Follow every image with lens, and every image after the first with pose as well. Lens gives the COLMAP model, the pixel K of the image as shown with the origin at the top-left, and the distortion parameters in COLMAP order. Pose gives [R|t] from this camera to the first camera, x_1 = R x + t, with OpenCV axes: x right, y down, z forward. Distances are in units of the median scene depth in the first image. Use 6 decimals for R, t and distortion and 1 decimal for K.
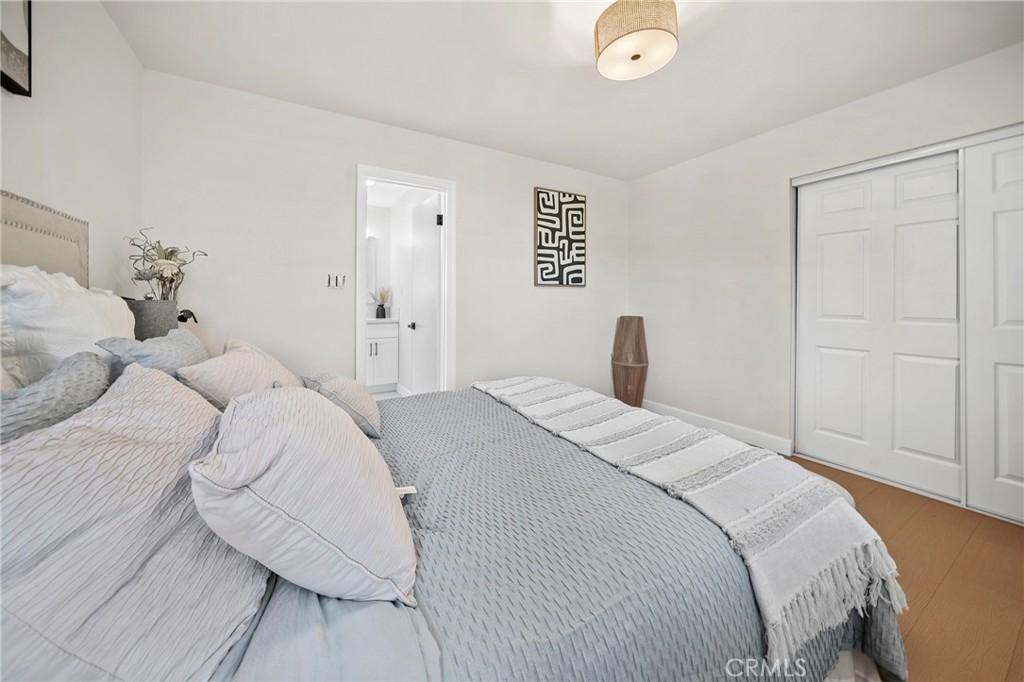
lens RADIAL K [[348.8, 0, 543.6], [0, 348.8, 305.6], [0, 0, 1]] dist [-0.002137, -0.000315]
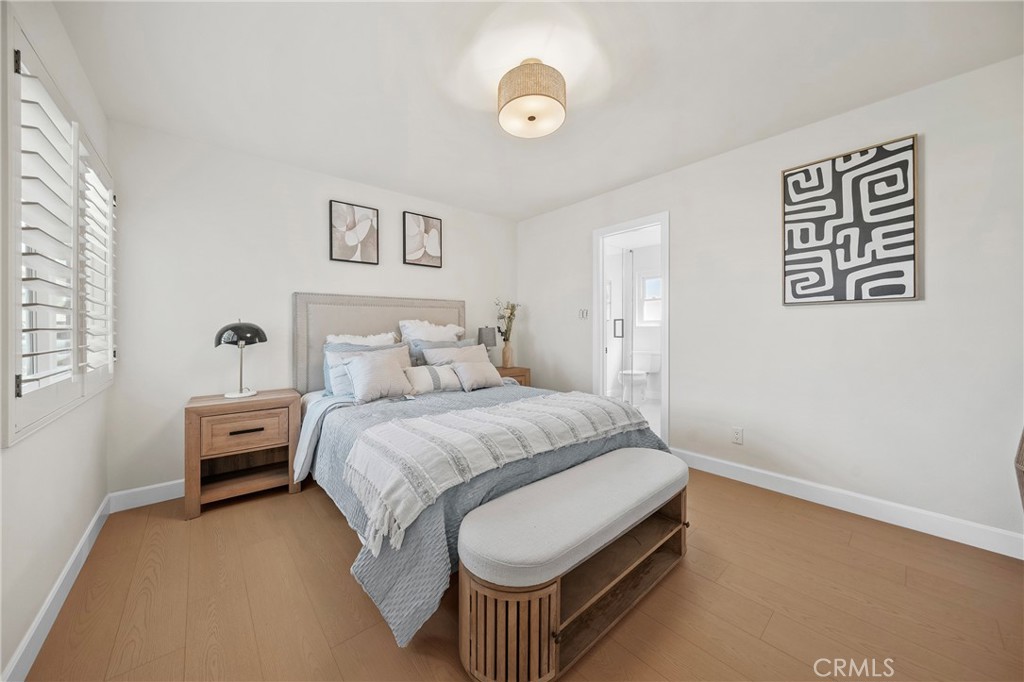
lens RADIAL K [[348.8, 0, 513.7], [0, 348.8, 333.5], [0, 0, 1]] dist [-0.002137, -0.000315]
pose [[0.193196, 0.018129, -0.980993, 0.567524], [-0.006170, 0.999832, 0.017262, -0.007396], [0.981141, 0.002718, 0.193275, 0.290631]]
